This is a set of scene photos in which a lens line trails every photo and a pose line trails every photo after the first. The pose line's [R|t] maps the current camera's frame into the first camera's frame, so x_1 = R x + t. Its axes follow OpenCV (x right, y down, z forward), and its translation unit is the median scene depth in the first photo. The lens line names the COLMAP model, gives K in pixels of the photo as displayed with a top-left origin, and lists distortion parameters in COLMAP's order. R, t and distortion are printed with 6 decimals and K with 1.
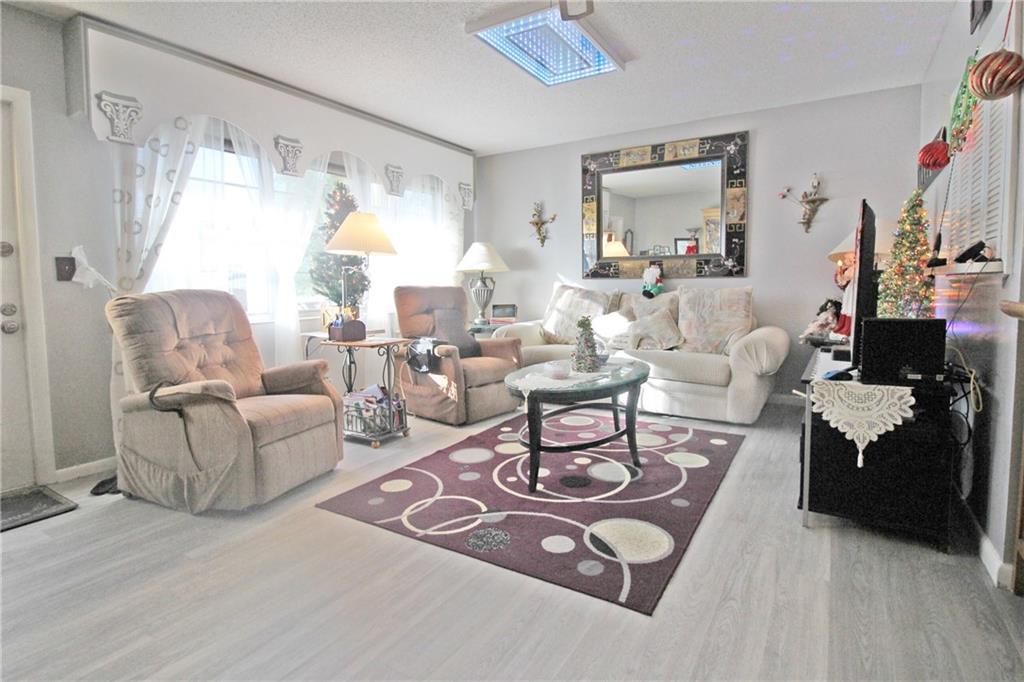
lens RADIAL K [[513.1, 0, 518.8], [0, 513.1, 319.3], [0, 0, 1]] dist [0.006223, -0.016172]
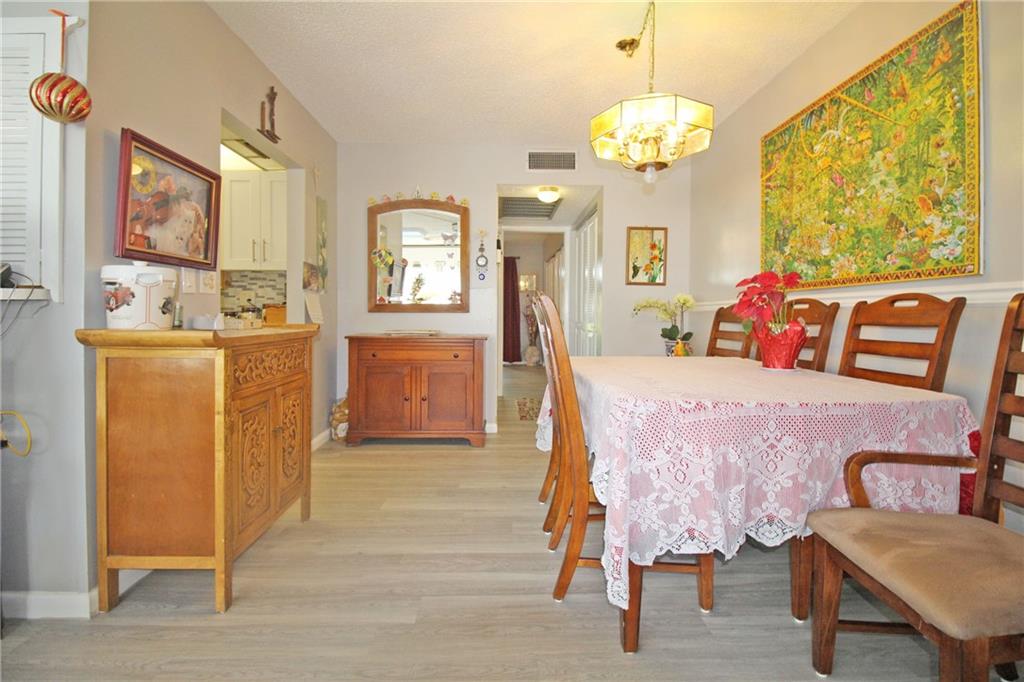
lens RADIAL K [[478.3, 0, 517.1], [0, 478.3, 318.4], [0, 0, 1]] dist [-0.000601, -0.013918]
pose [[-0.556012, 0.001106, 0.831174, -0.199204], [0.057049, 0.997692, 0.036836, -0.029967], [-0.829214, 0.067899, -0.554791, 0.556753]]
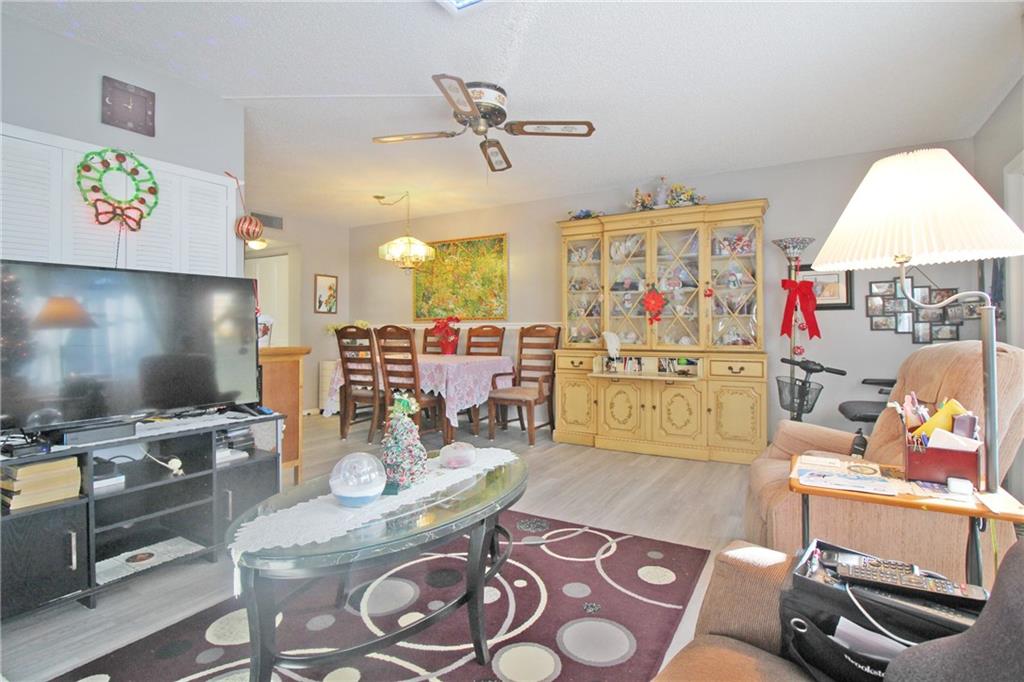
lens RADIAL K [[513.1, 0, 518.8], [0, 513.1, 319.3], [0, 0, 1]] dist [0.006223, -0.016172]
pose [[-0.999559, 0.016685, -0.024566, 0.002005], [0.015381, 0.998511, 0.052338, -0.159475], [0.025403, 0.051937, -0.998327, 2.033031]]
